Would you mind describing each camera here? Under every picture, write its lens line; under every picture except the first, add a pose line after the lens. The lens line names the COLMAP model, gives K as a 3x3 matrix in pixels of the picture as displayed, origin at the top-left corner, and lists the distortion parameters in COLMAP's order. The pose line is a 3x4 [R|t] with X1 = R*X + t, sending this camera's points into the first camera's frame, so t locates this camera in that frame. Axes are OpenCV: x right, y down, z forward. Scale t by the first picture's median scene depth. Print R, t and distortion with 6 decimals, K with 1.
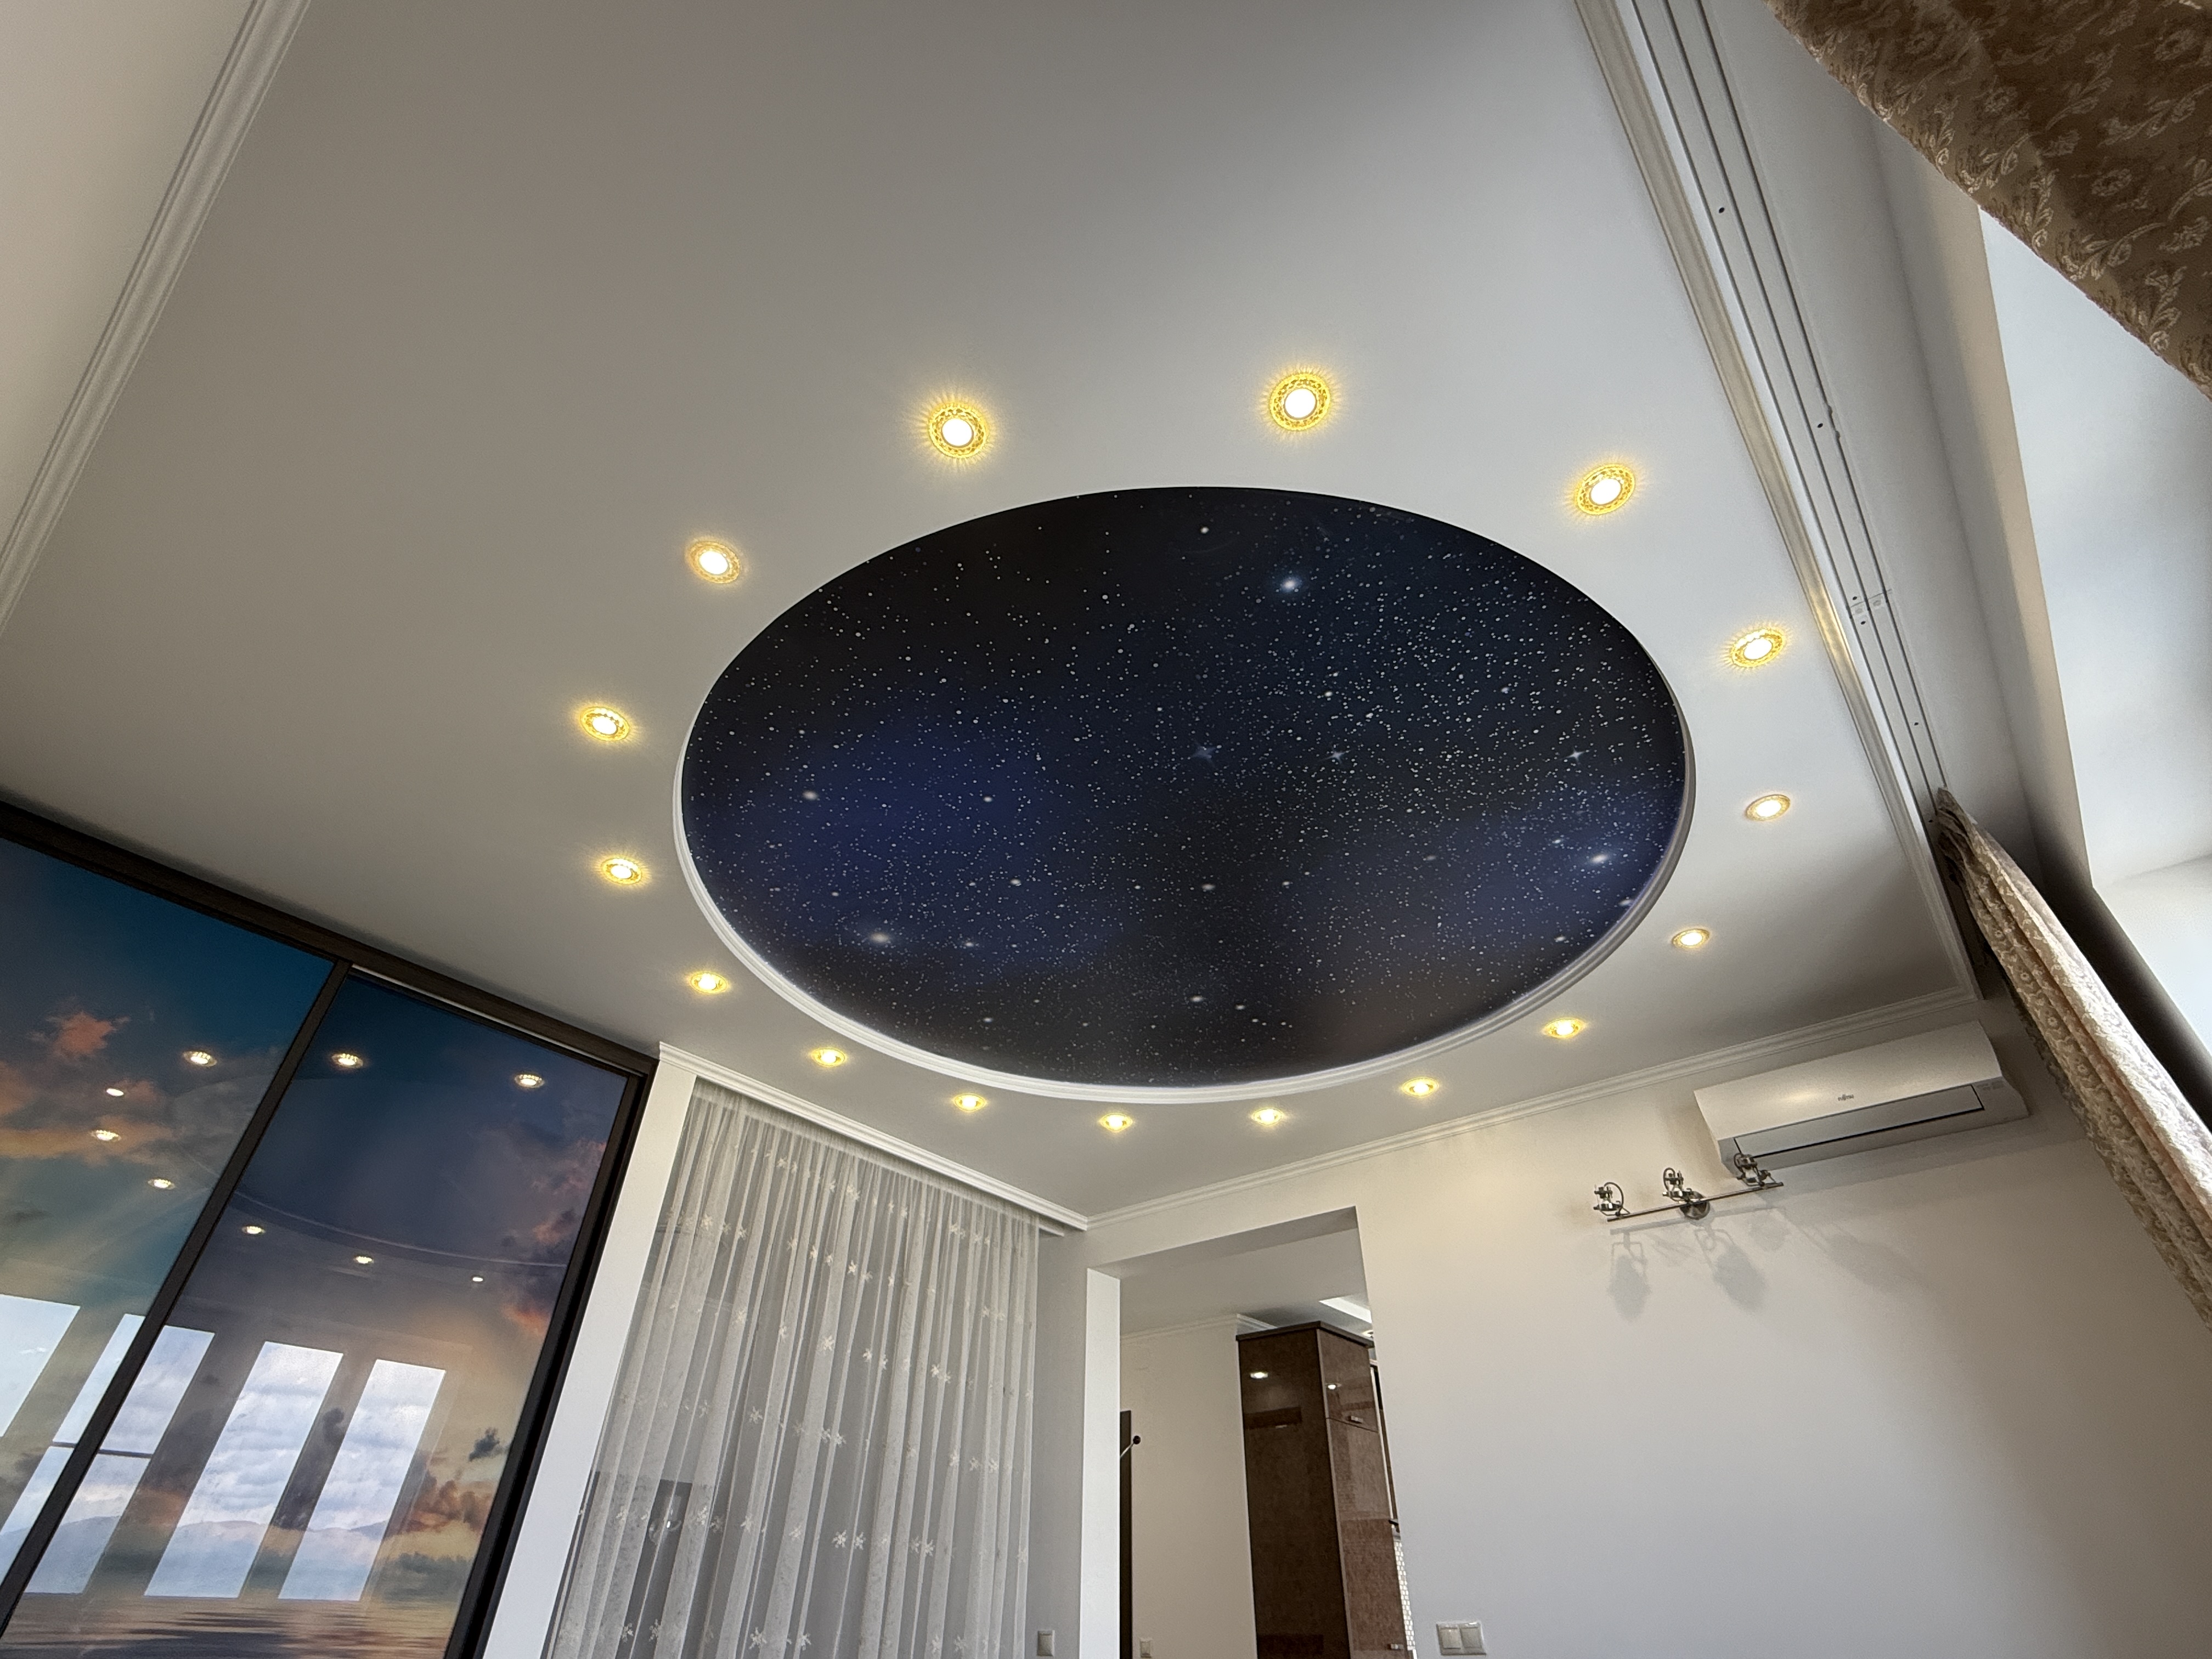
lens RADIAL K [[1049.7, 0, 1102.0], [0, 1049.7, 829.2], [0, 0, 1]] dist [0.001760, -0.001235]
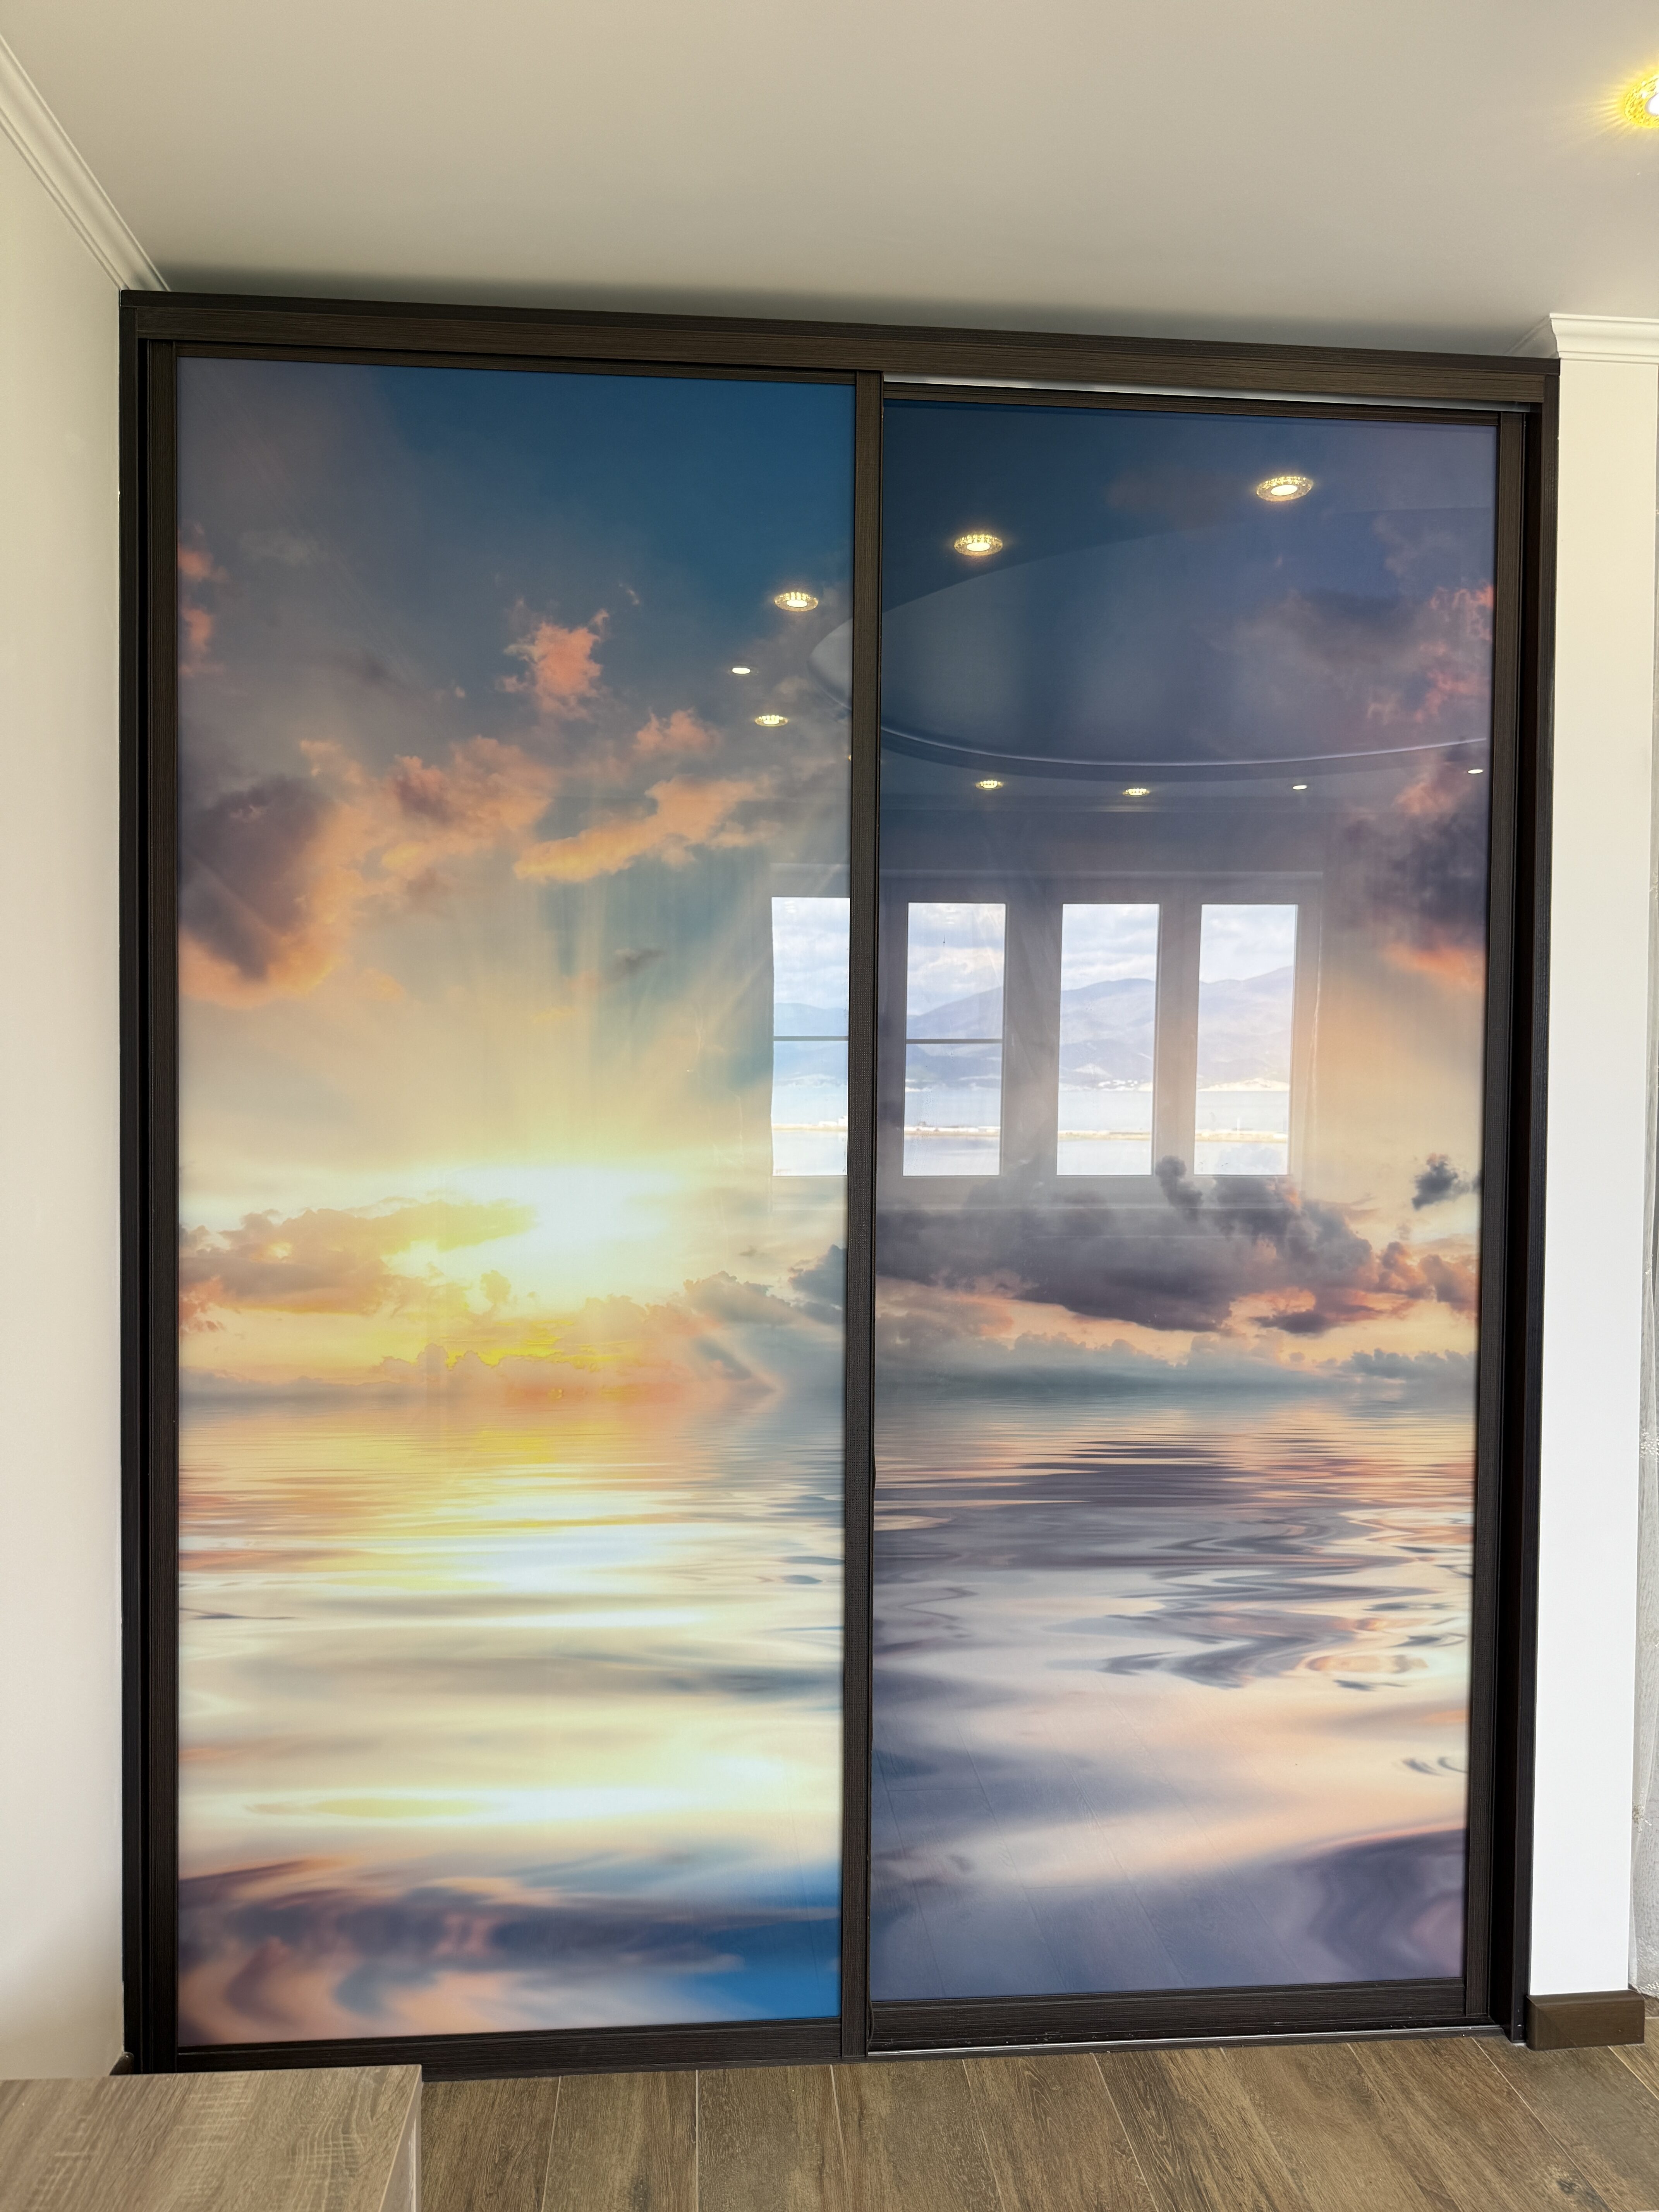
lens RADIAL K [[1576.5, 0, 824.1], [0, 1576.5, 1122.6], [0, 0, 1]] dist [0.041443, -0.061996]
pose [[0.700409, 0.011994, -0.713641, -0.211593], [0.443081, 0.776562, 0.447918, 0.056459], [0.559559, -0.629926, 0.538597, 0.379466]]
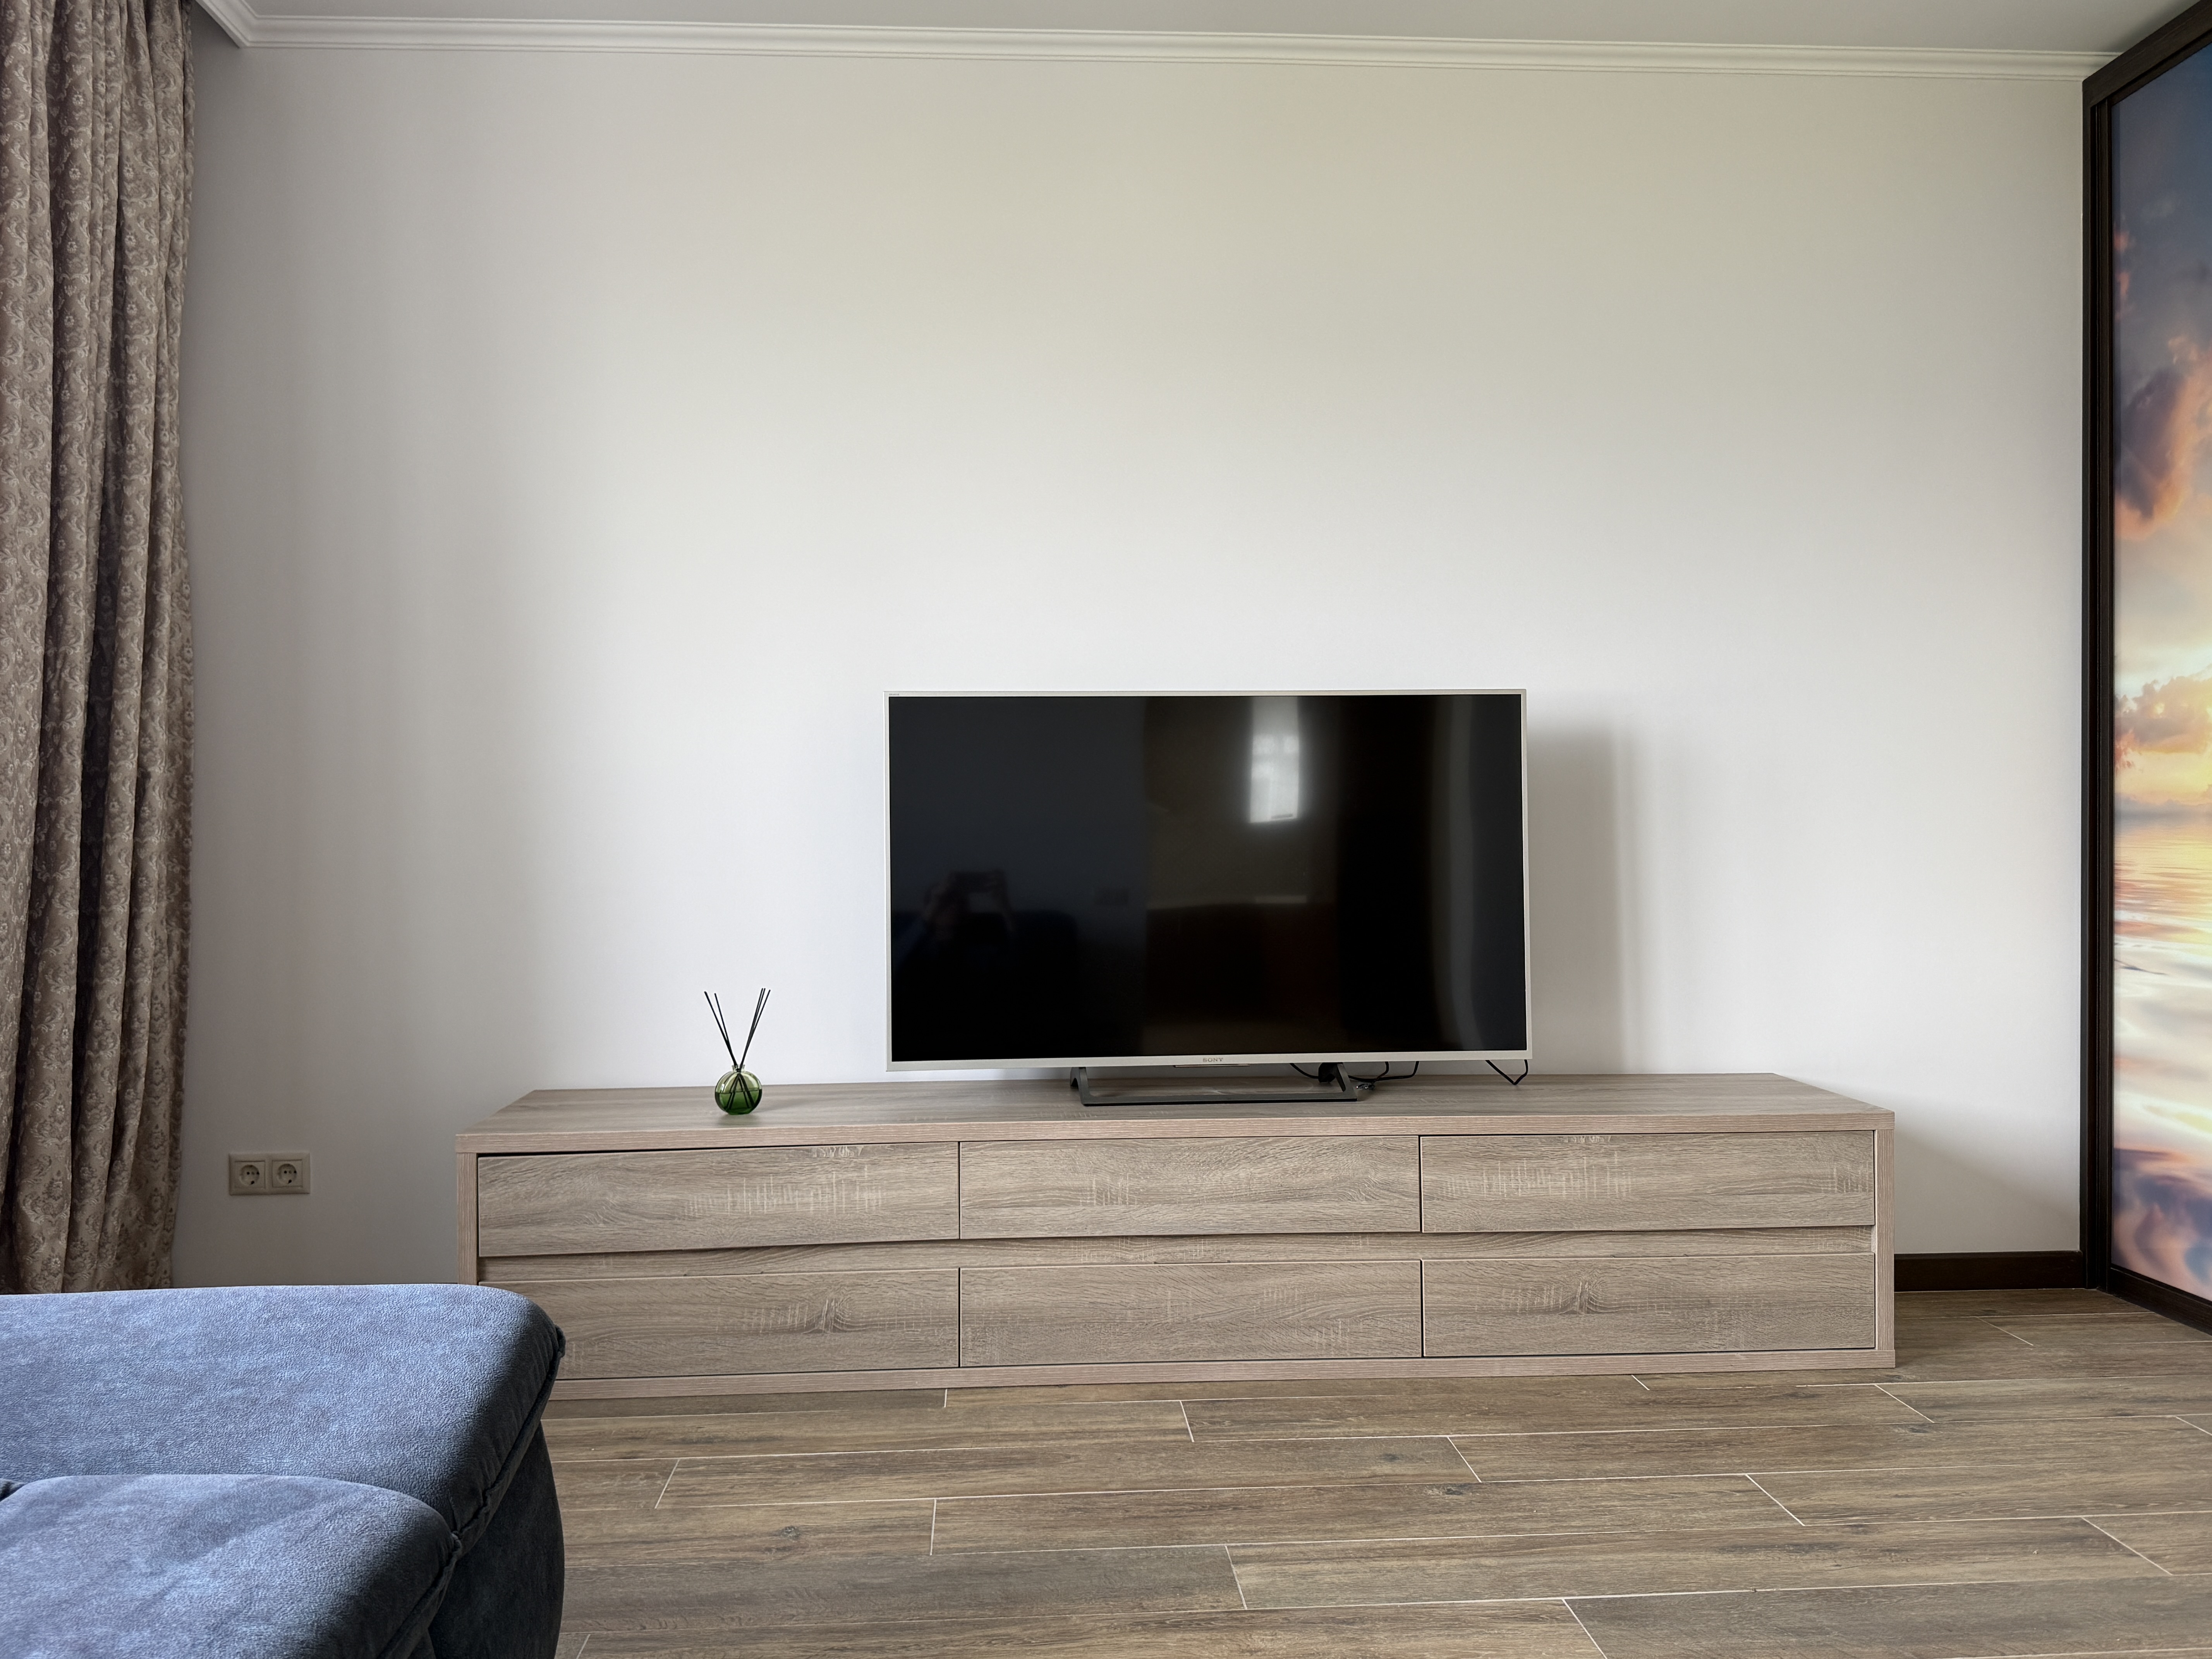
lens RADIAL K [[1795.9, 0, 1121.6], [0, 1795.9, 838.9], [0, 0, 1]] dist [-0.001839, 0.000652]
pose [[-0.719551, -0.001583, -0.694438, 0.350965], [0.430999, 0.783073, -0.448371, 0.592240], [0.544505, -0.621928, -0.562779, 0.812152]]
